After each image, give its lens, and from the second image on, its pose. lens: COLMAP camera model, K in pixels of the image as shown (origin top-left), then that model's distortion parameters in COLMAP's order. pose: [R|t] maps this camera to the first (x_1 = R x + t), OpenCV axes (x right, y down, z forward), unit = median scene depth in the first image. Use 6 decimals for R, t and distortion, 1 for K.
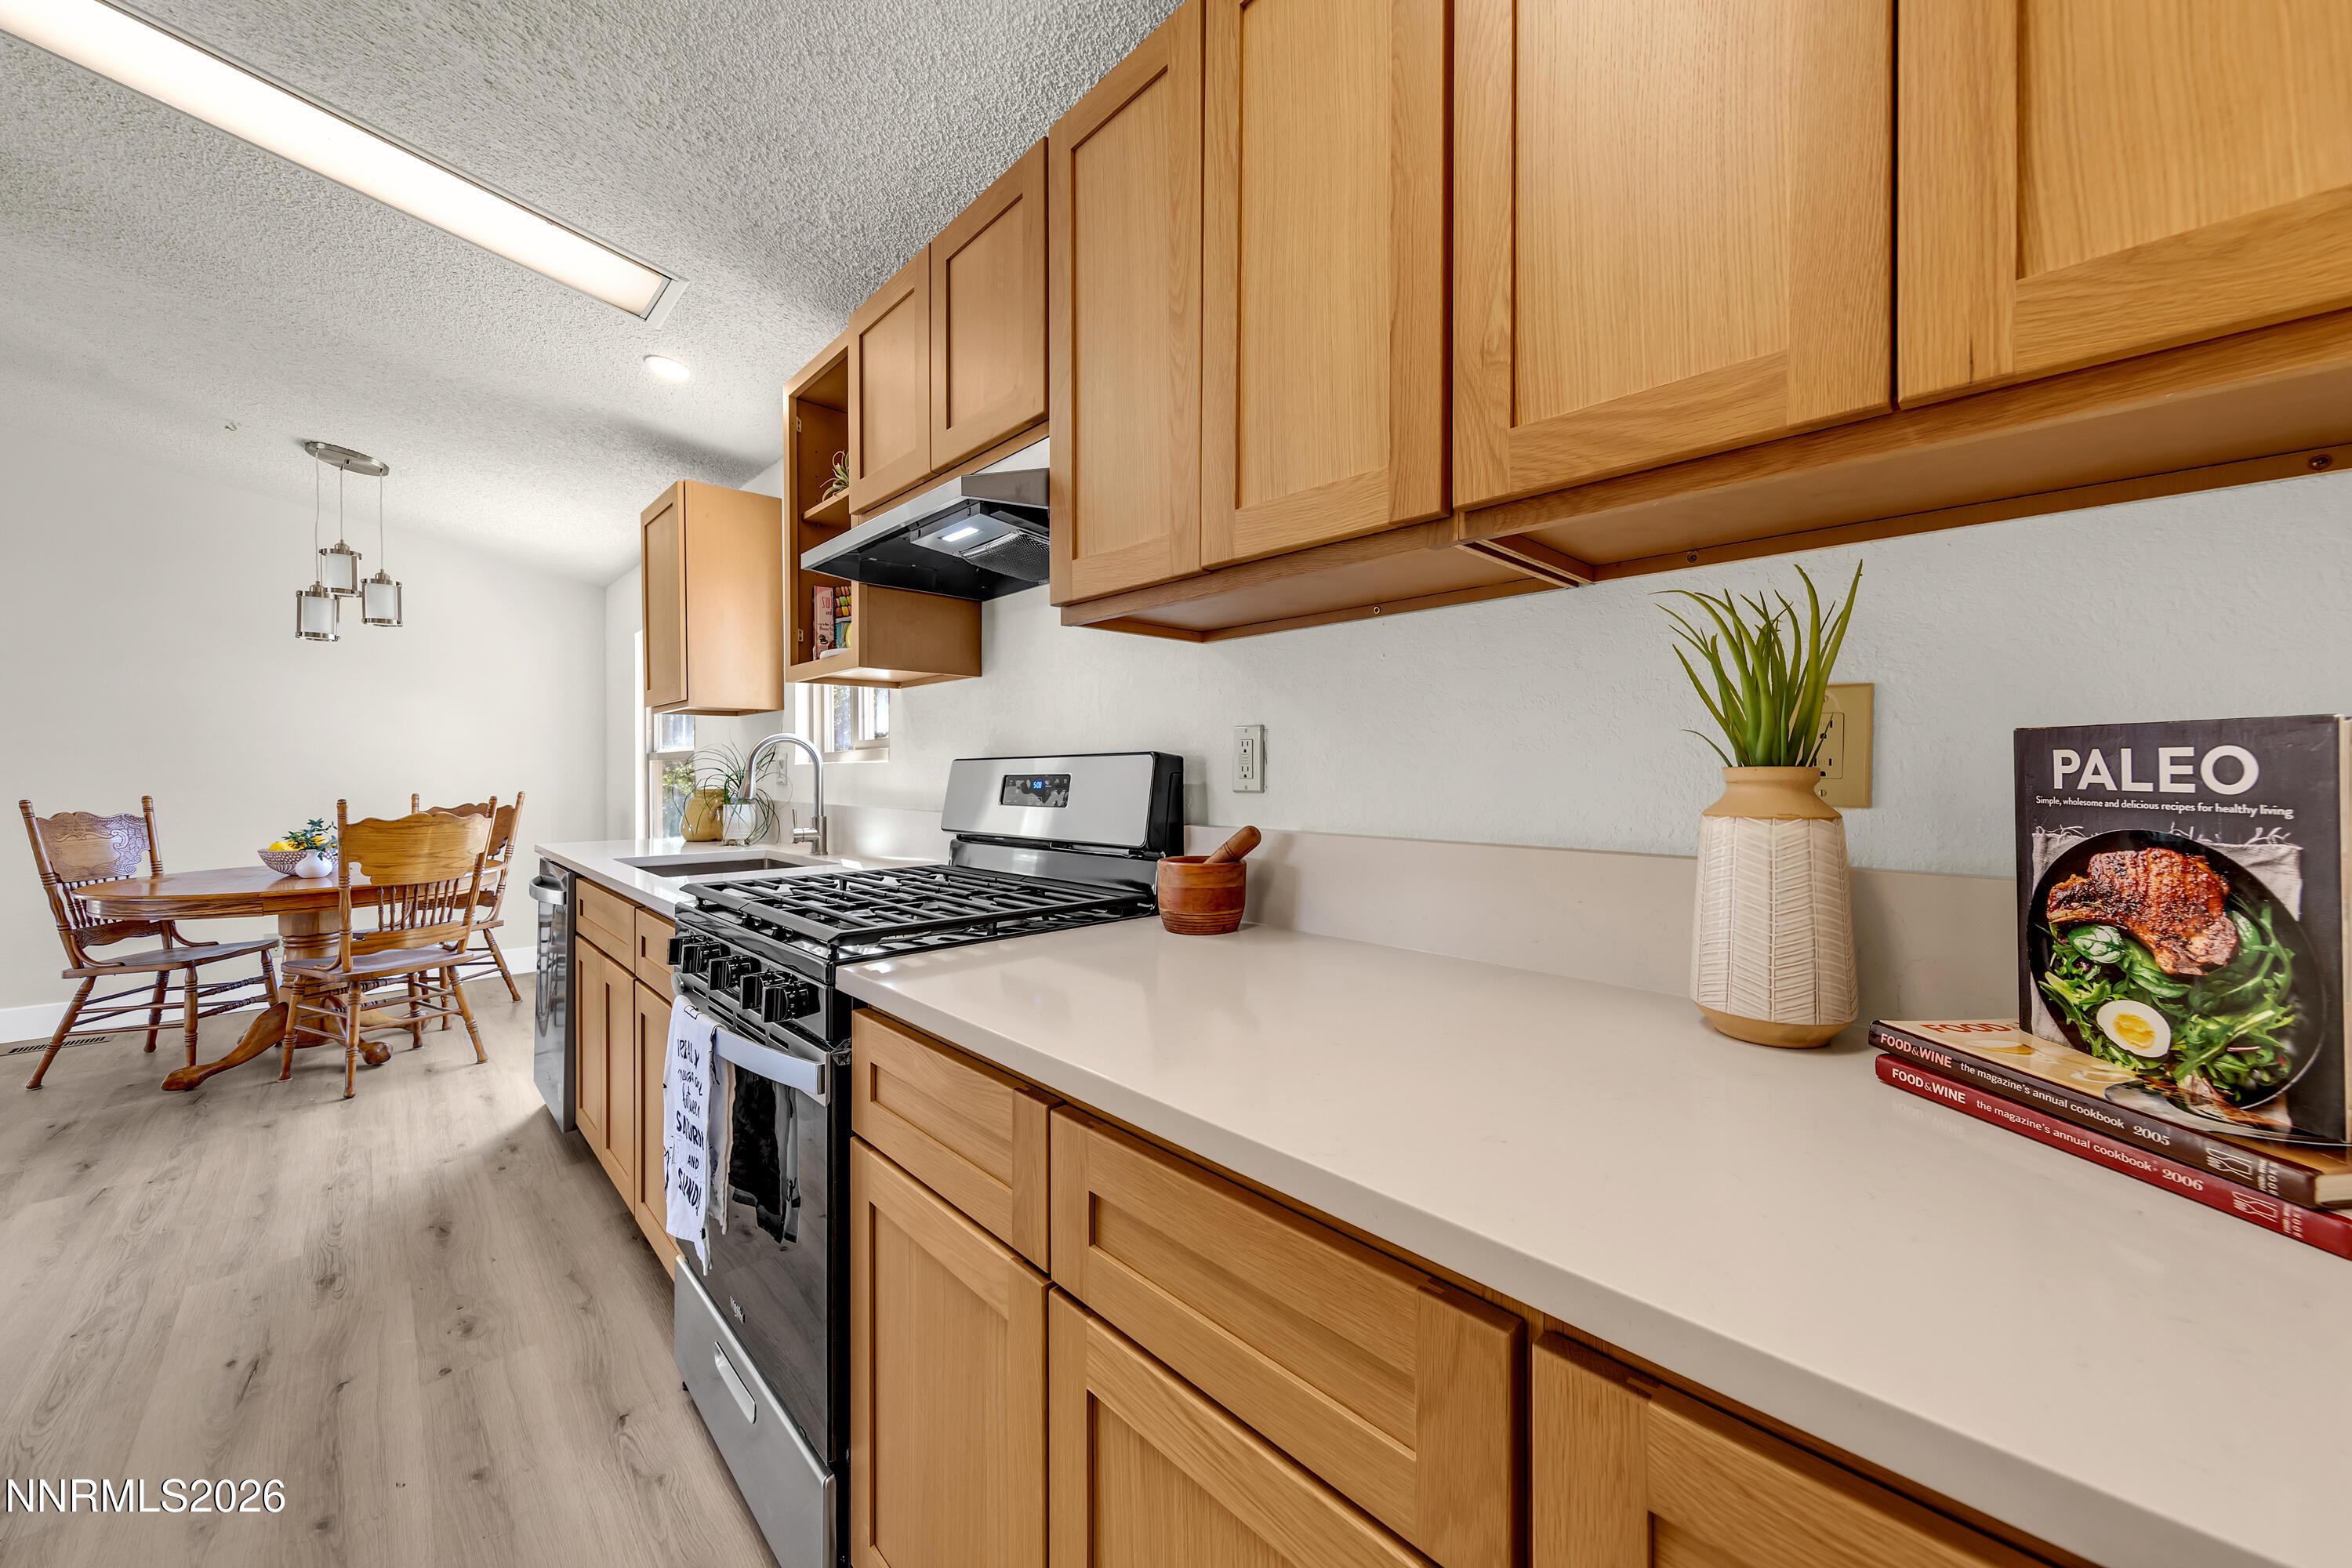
lens RADIAL K [[860.4, 0, 1207.3], [0, 860.4, 768.0], [0, 0, 1]] dist [0.000957, -0.000211]
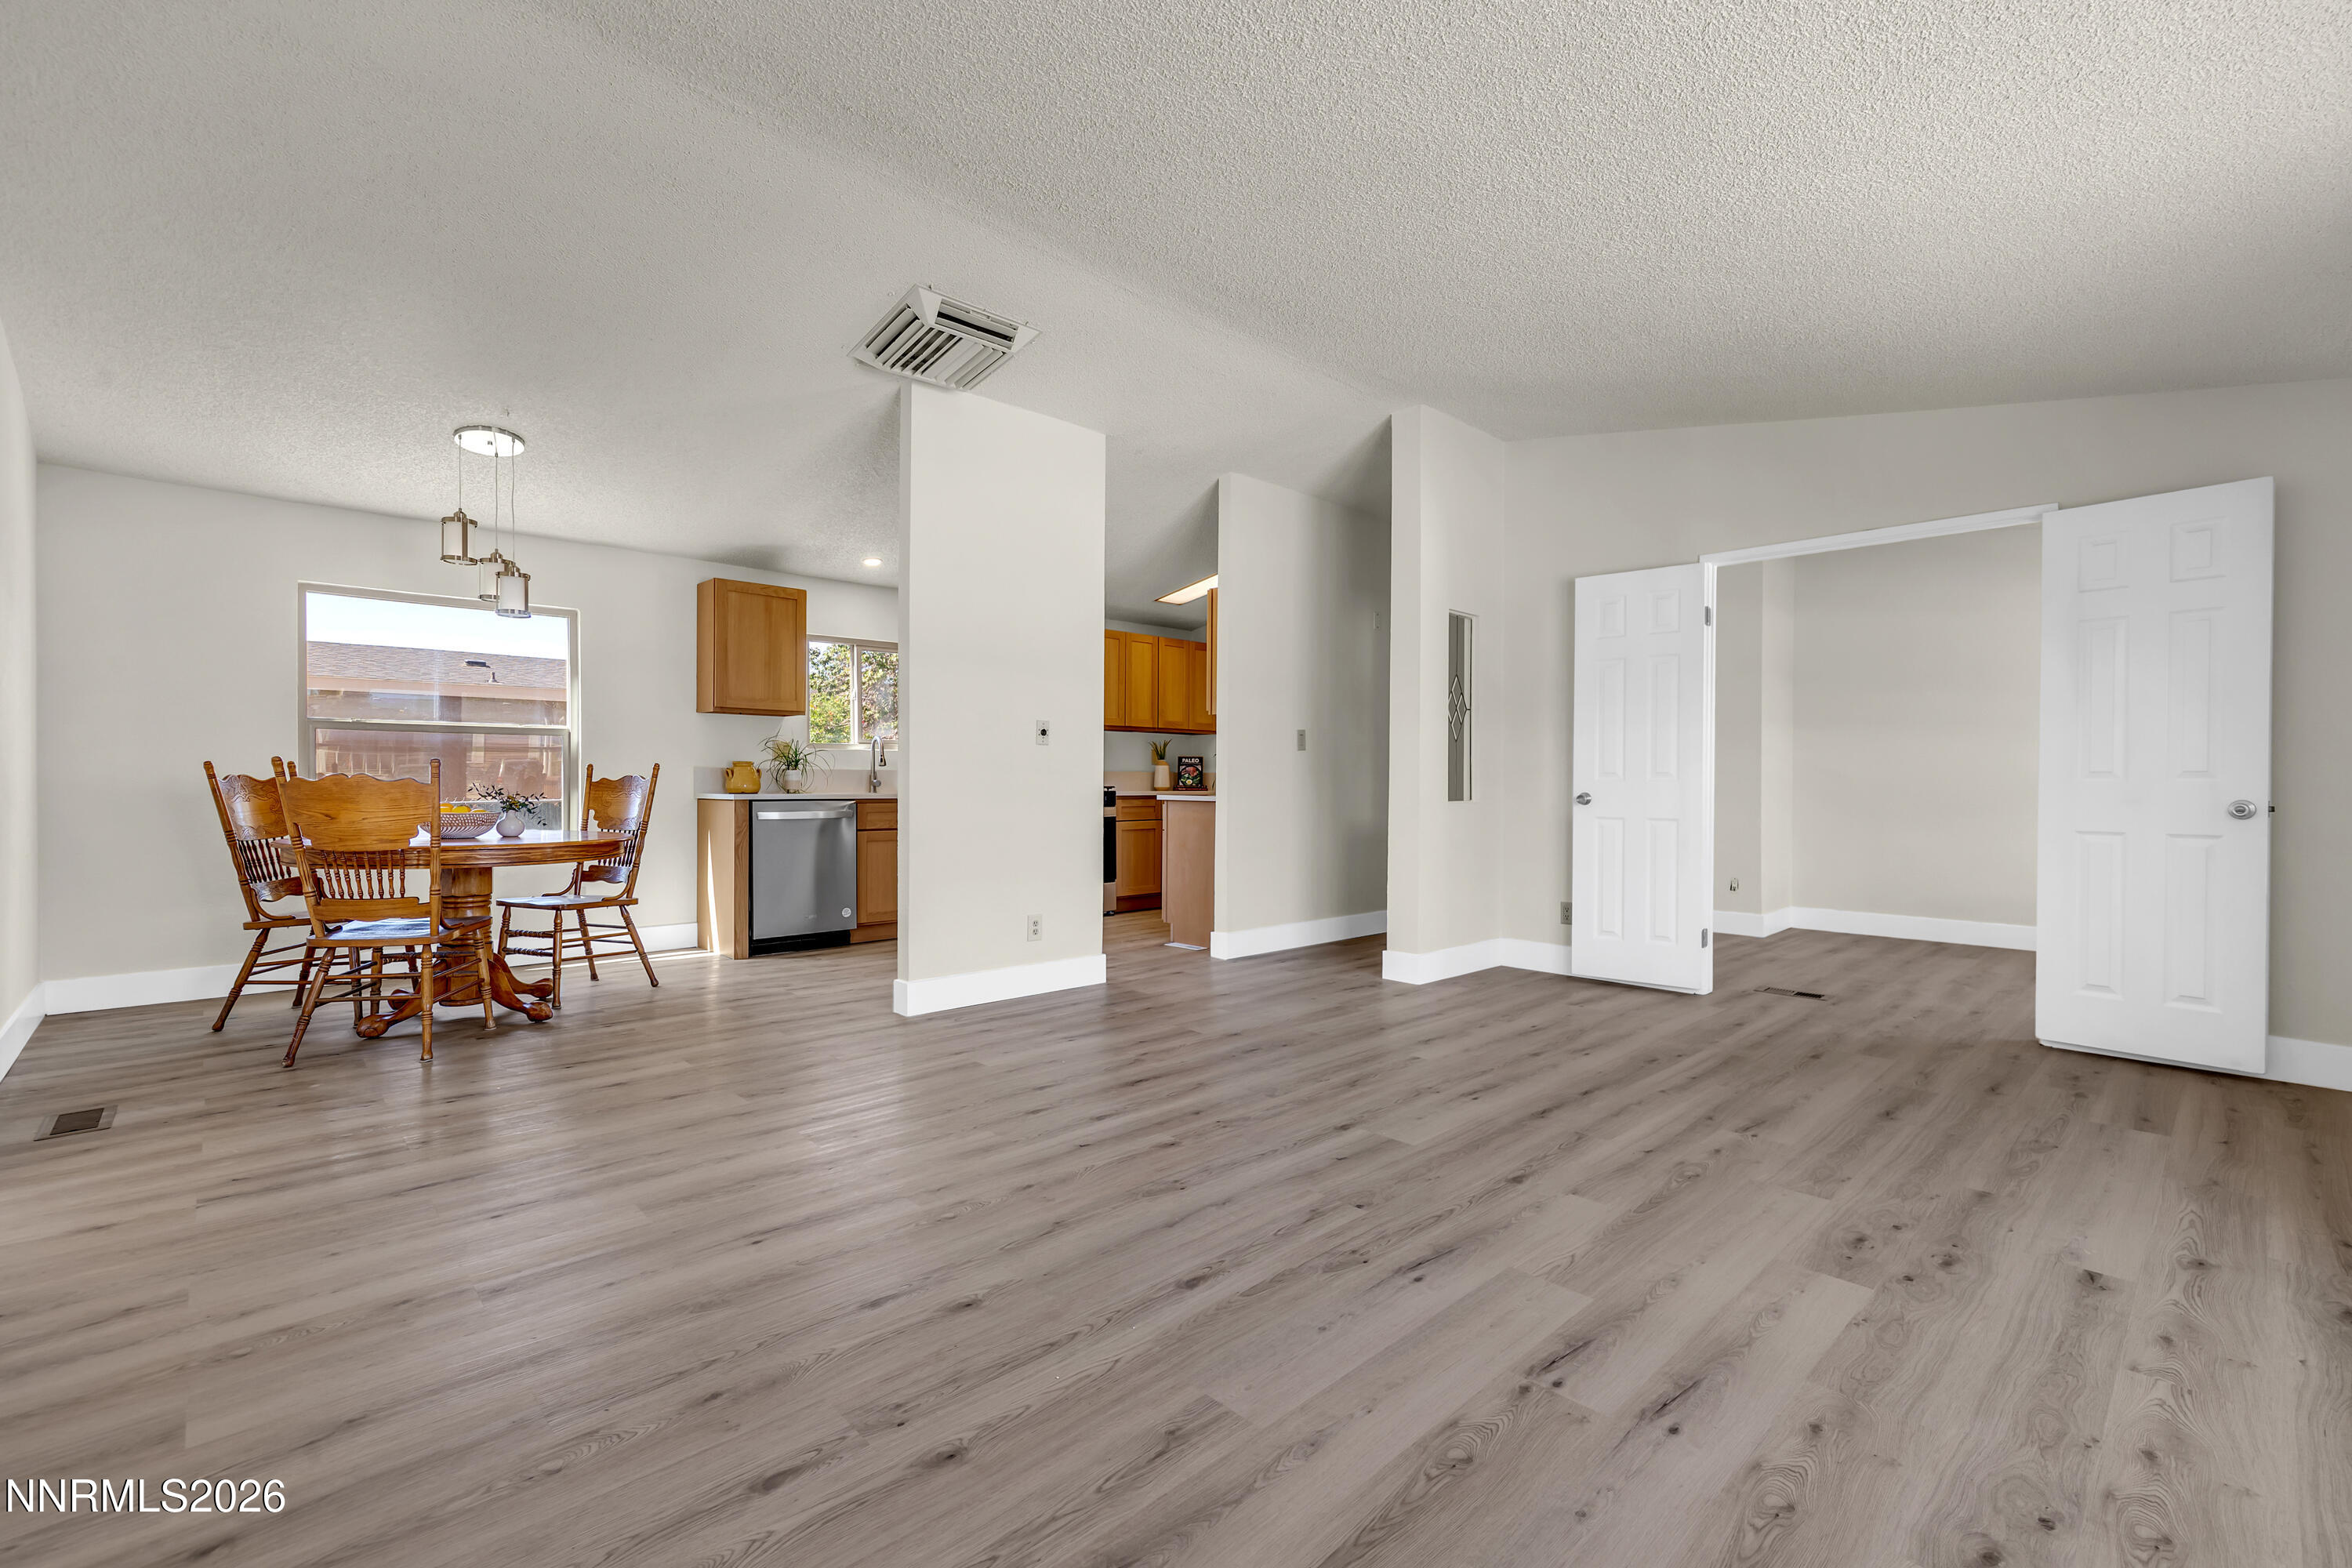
lens RADIAL K [[1014.3, 0, 1216.1], [0, 1014.3, 787.0], [0, 0, 1]] dist [0.001819, -0.000071]
pose [[0.003863, -0.004514, 0.999982, -5.433945], [-0.005898, 0.999972, 0.004537, 0.127367], [-0.999975, -0.005915, 0.003836, 0.232592]]
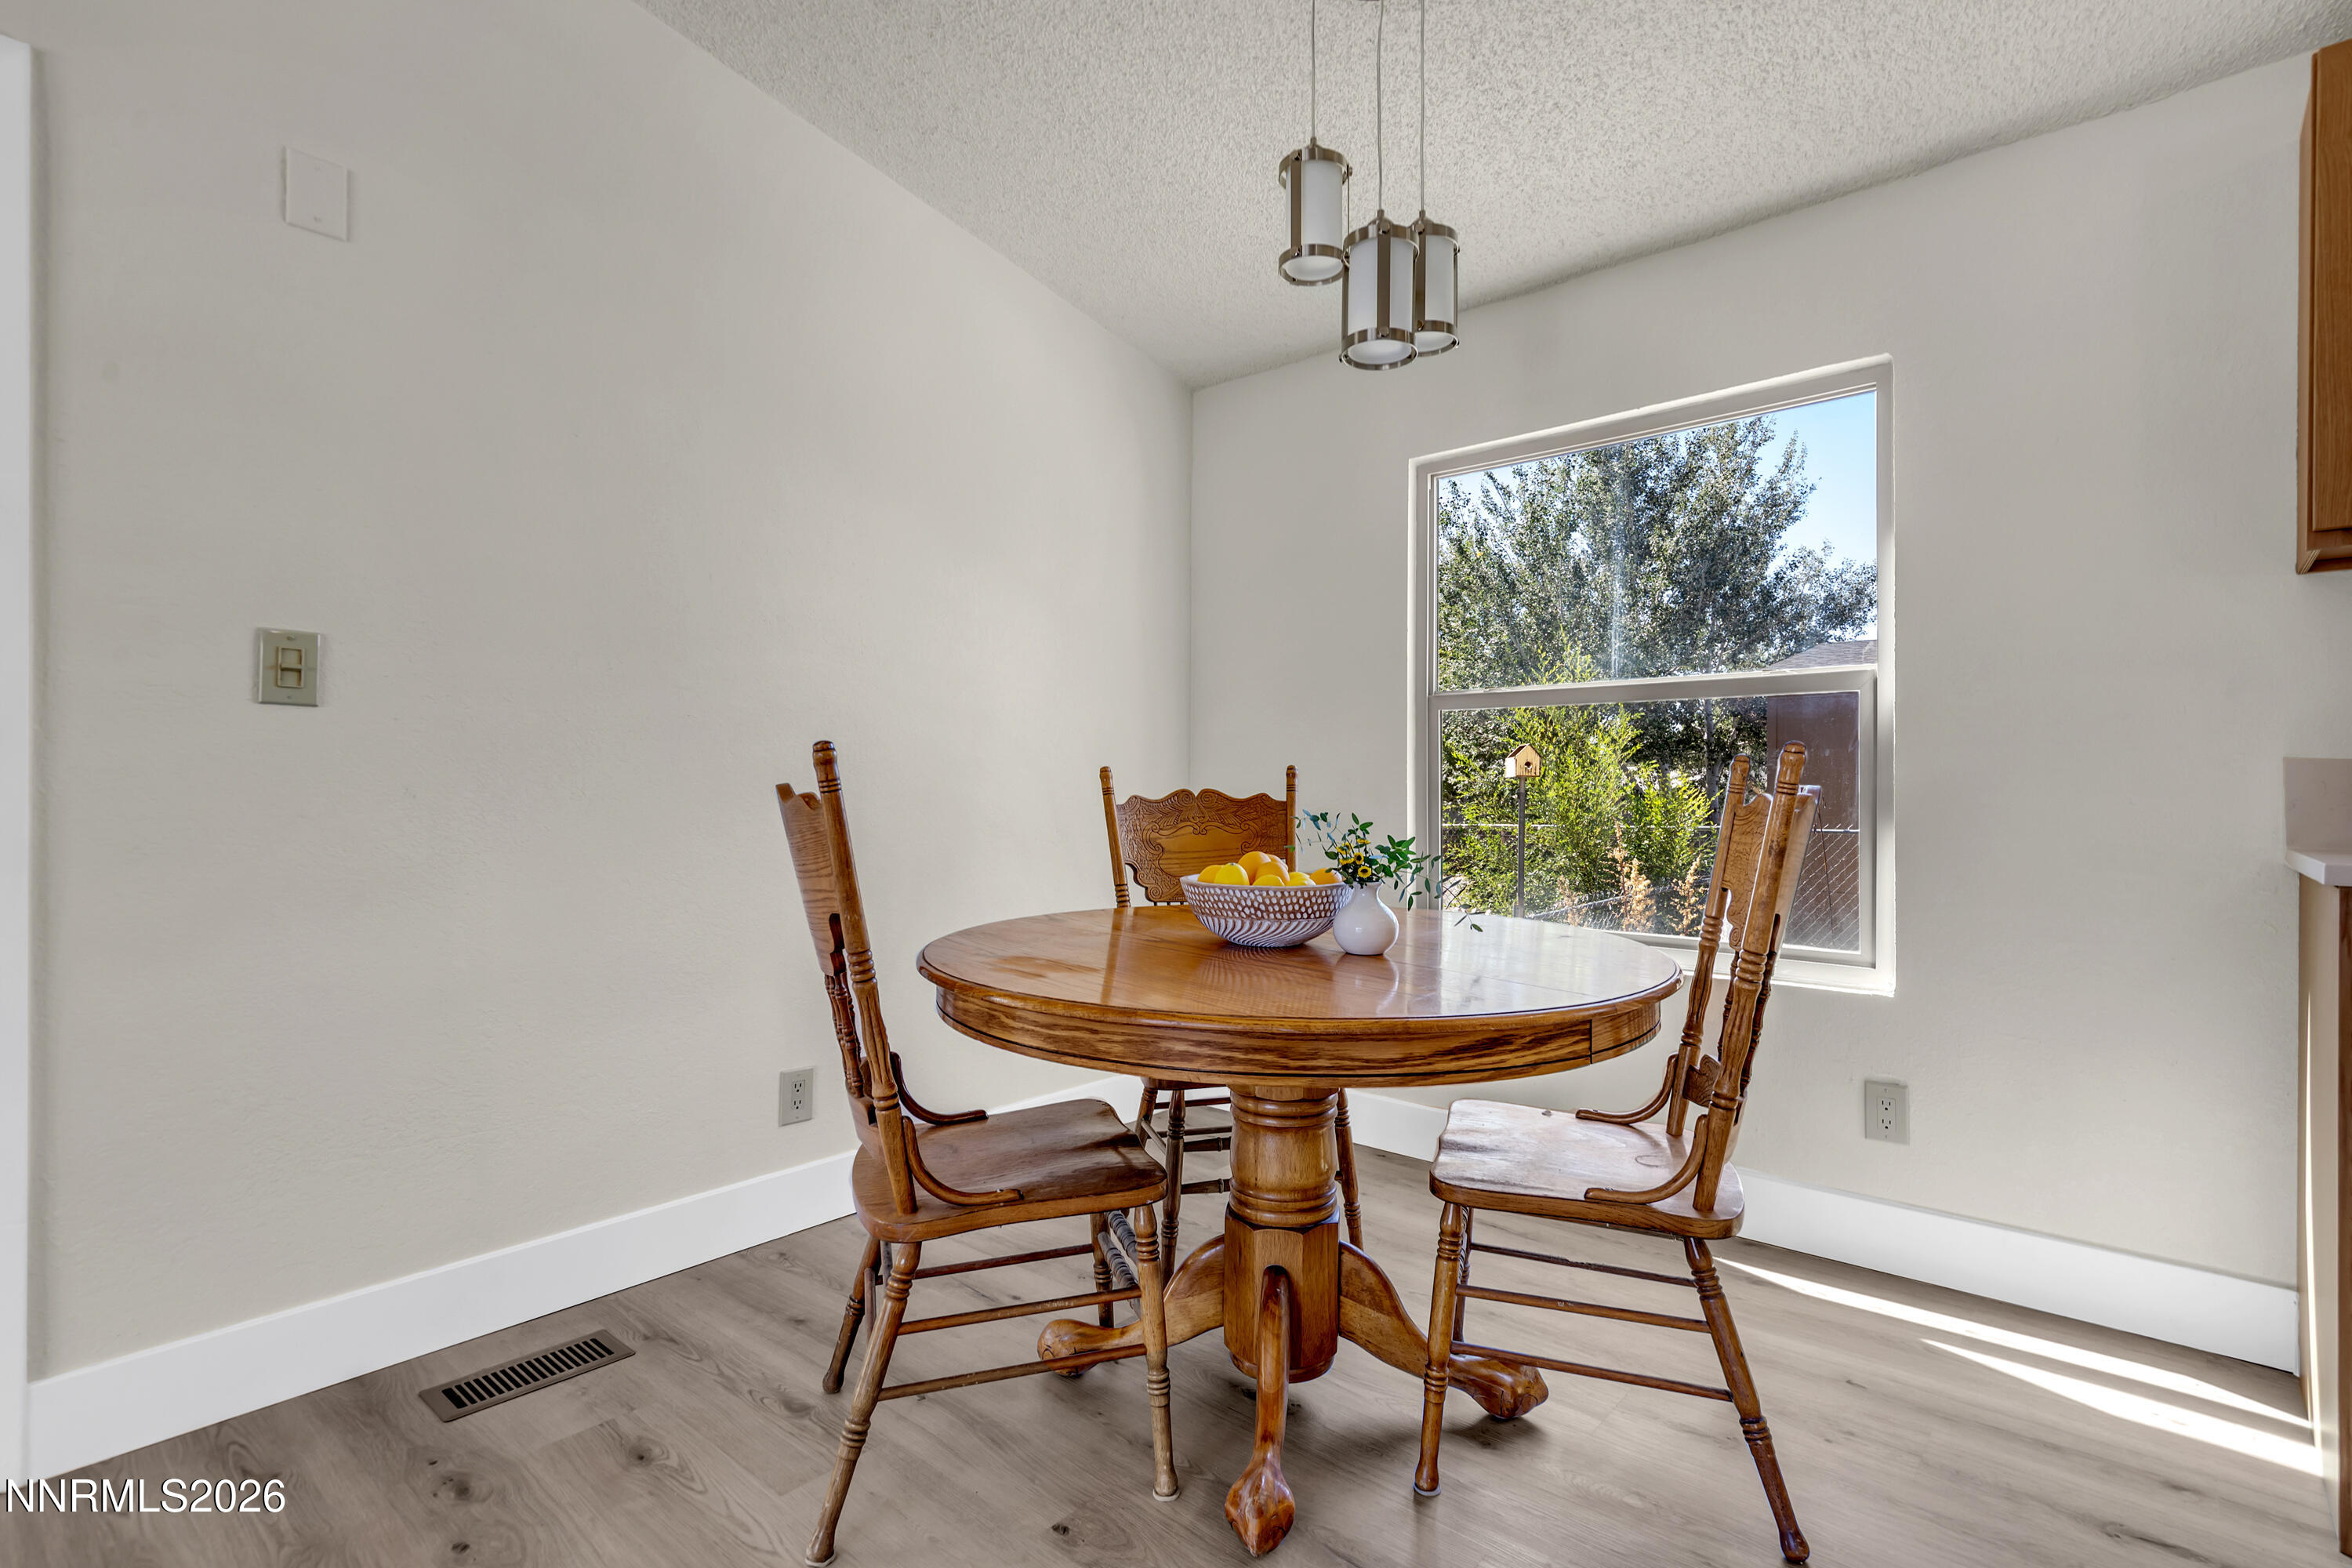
lens RADIAL K [[1105.6, 0, 1187.2], [0, 1105.6, 791.5], [0, 0, 1]] dist [-0.004086, -0.000316]
pose [[0.997069, 0.005385, 0.076317, -2.735469], [-0.005770, 0.999972, 0.004832, 0.118099], [-0.076289, -0.005258, 0.997072, 1.182918]]
